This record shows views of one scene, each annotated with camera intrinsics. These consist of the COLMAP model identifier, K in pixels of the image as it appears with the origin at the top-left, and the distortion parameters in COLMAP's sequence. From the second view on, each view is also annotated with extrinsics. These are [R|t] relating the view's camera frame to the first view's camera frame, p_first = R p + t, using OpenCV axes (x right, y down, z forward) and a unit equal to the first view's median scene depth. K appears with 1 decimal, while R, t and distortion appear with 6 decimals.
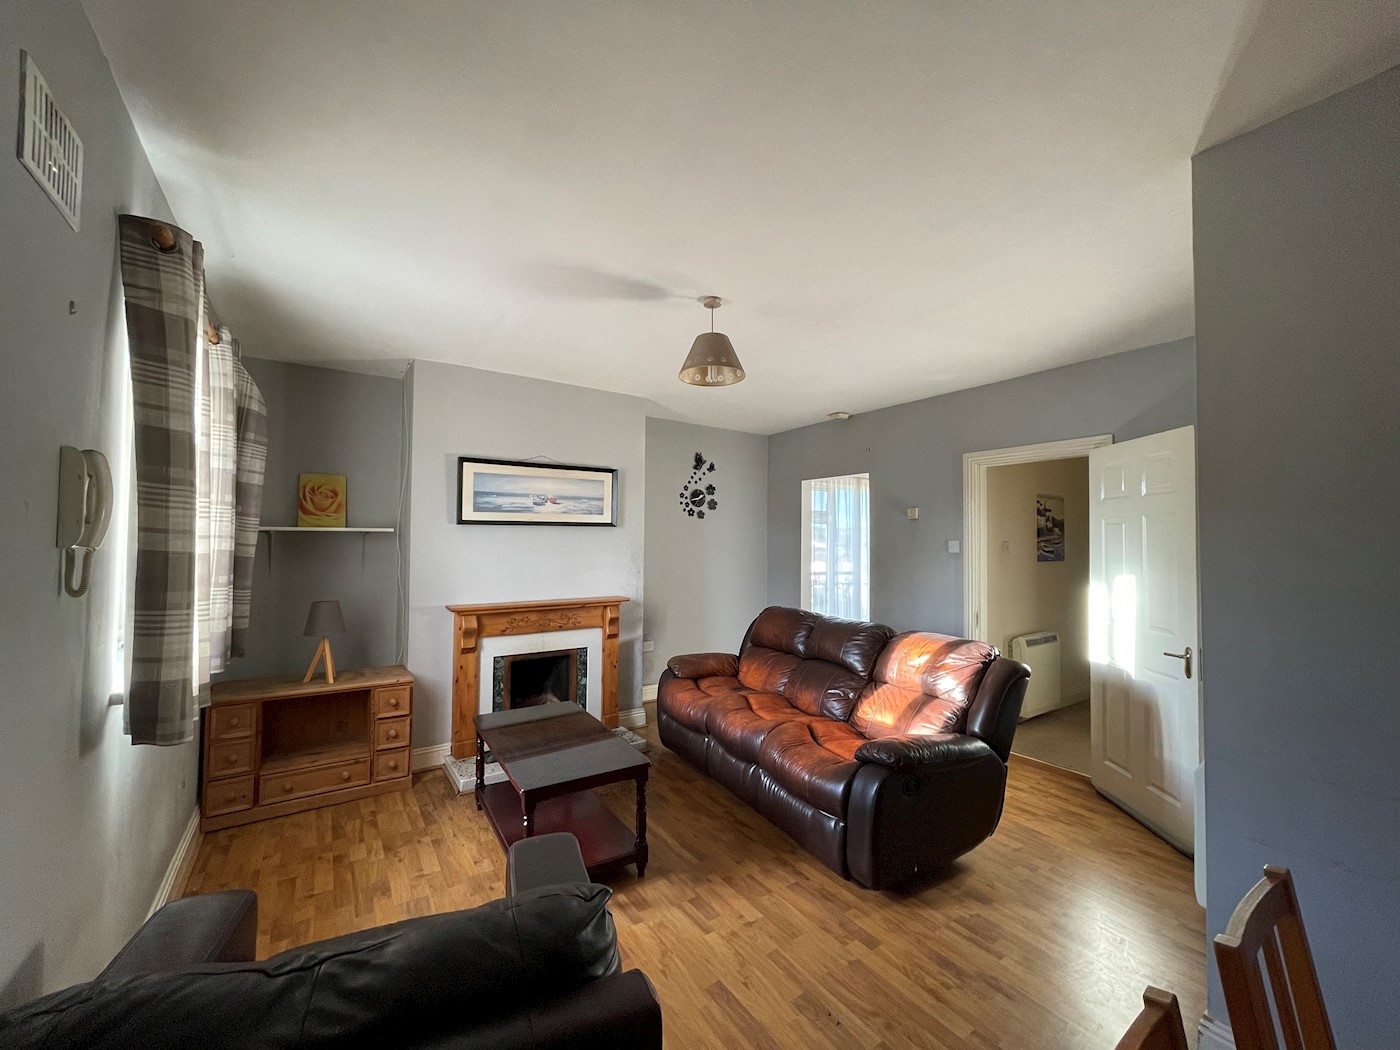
lens RADIAL K [[563.3, 0, 696.5], [0, 563.3, 527.6], [0, 0, 1]] dist [-0.000150, -0.000049]
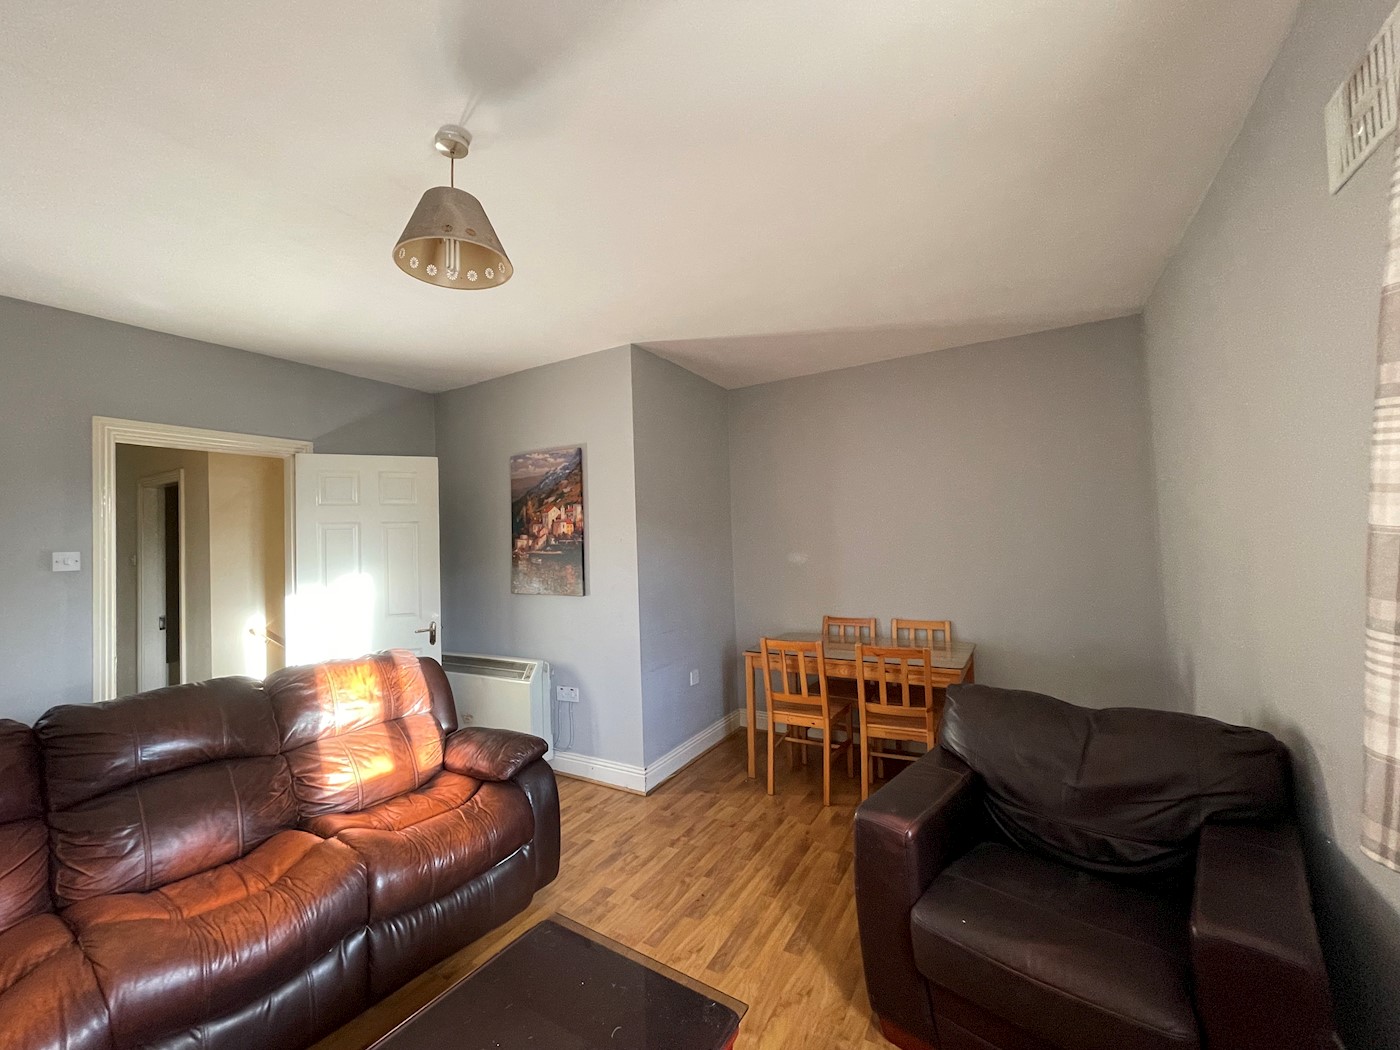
lens RADIAL K [[563.3, 0, 696.5], [0, 563.3, 527.6], [0, 0, 1]] dist [-0.000150, -0.000049]
pose [[-0.434420, 0.030109, 0.900207, -0.415129], [0.007214, 0.999525, -0.029949, 0.021826], [-0.900681, -0.006516, -0.434431, 0.686003]]
